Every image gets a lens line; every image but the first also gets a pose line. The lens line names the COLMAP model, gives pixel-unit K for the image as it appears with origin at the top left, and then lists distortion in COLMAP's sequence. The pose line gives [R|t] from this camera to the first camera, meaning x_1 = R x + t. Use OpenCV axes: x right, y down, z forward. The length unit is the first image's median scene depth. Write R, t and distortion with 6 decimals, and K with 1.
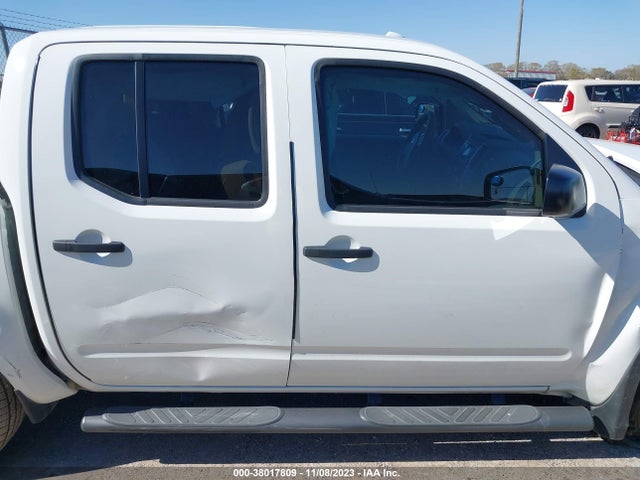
lens RADIAL K [[503.8, 0, 320.0], [0, 503.8, 240.0], [0, 0, 1]] dist [0.008506, 0.001764]
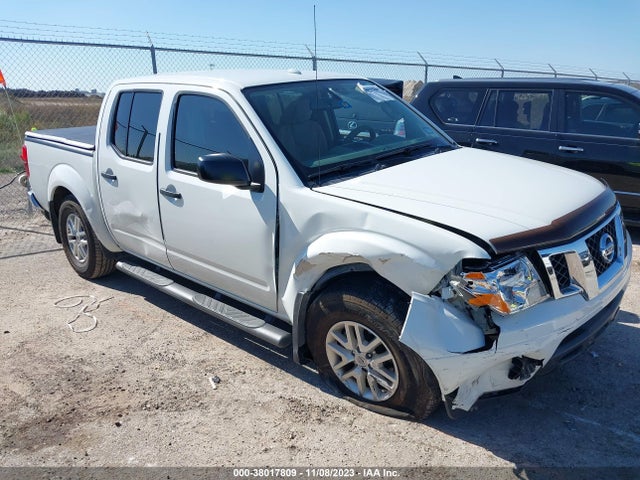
lens RADIAL K [[503.8, 0, 320.0], [0, 503.8, 240.0], [0, 0, 1]] dist [0.008506, 0.001764]
pose [[0.736569, 0.192553, -0.648374, 1.681149], [-0.204158, 0.977202, 0.058279, -0.029334], [0.644814, 0.089444, 0.759088, -0.045634]]
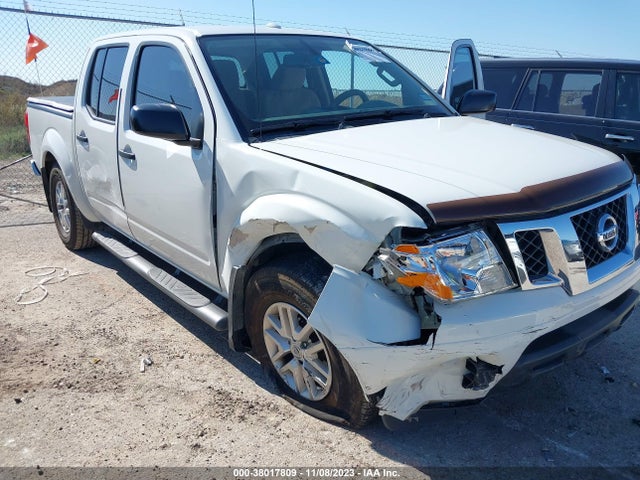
lens RADIAL K [[508.5, 0, 323.3], [0, 508.5, 234.6], [0, 0, 1]] dist [0.012271, -0.004396]
pose [[0.649286, 0.224563, -0.726636, 1.769693], [-0.252275, 0.964915, 0.072781, -0.008143], [0.717485, 0.136056, 0.683157, 0.337046]]
